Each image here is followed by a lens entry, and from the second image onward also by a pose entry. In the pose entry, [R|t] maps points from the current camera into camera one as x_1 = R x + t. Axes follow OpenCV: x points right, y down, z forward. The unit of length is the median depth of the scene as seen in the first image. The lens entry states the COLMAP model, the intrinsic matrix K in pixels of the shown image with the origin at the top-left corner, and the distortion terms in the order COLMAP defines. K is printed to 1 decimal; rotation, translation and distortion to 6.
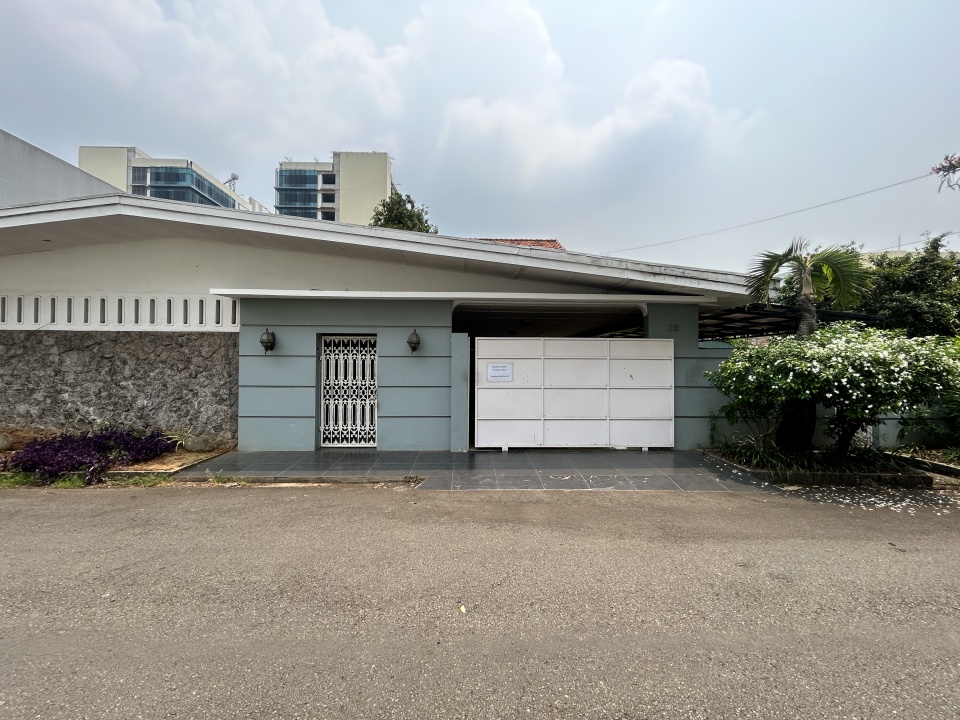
lens RADIAL K [[388.4, 0, 480.0], [0, 388.4, 360.0], [0, 0, 1]] dist [0.002151, 0.000096]
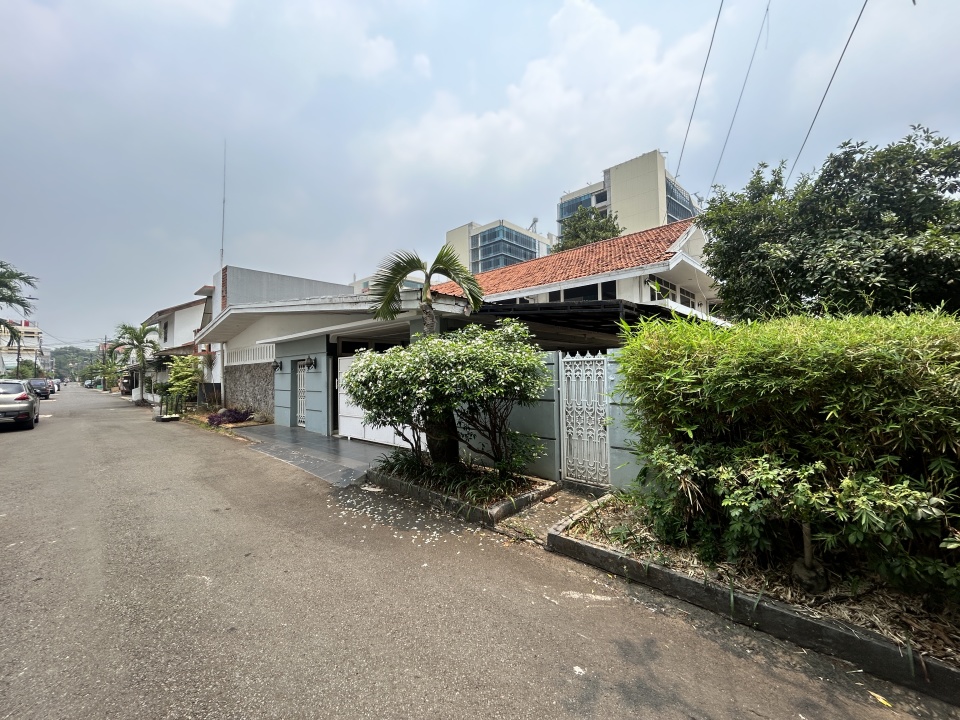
lens RADIAL K [[389.3, 0, 476.1], [0, 389.3, 361.1], [0, 0, 1]] dist [0.001464, 0.000408]
pose [[0.709082, -0.042986, -0.703815, 1.392318], [0.026384, 0.999059, -0.034436, 0.016500], [0.704632, 0.005848, 0.709549, 0.341042]]
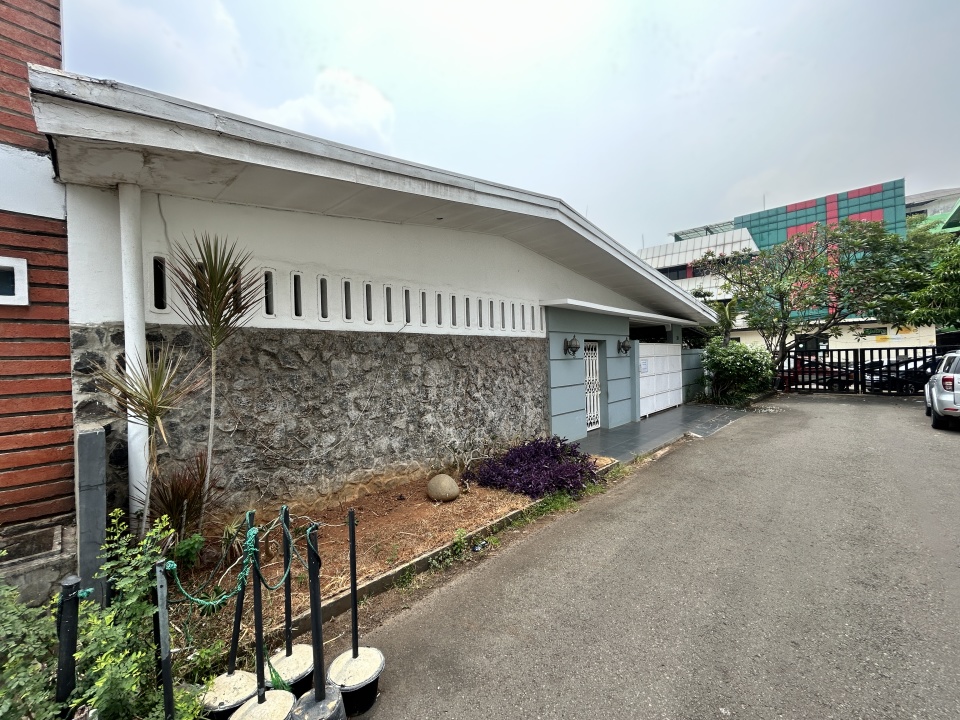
lens RADIAL K [[388.4, 0, 480.0], [0, 388.4, 360.0], [0, 0, 1]] dist [0.002151, 0.000096]
pose [[0.716752, -0.028970, 0.696726, -1.509770], [0.021068, 0.999580, 0.019889, -0.036087], [-0.697010, 0.000422, 0.717062, 0.366473]]
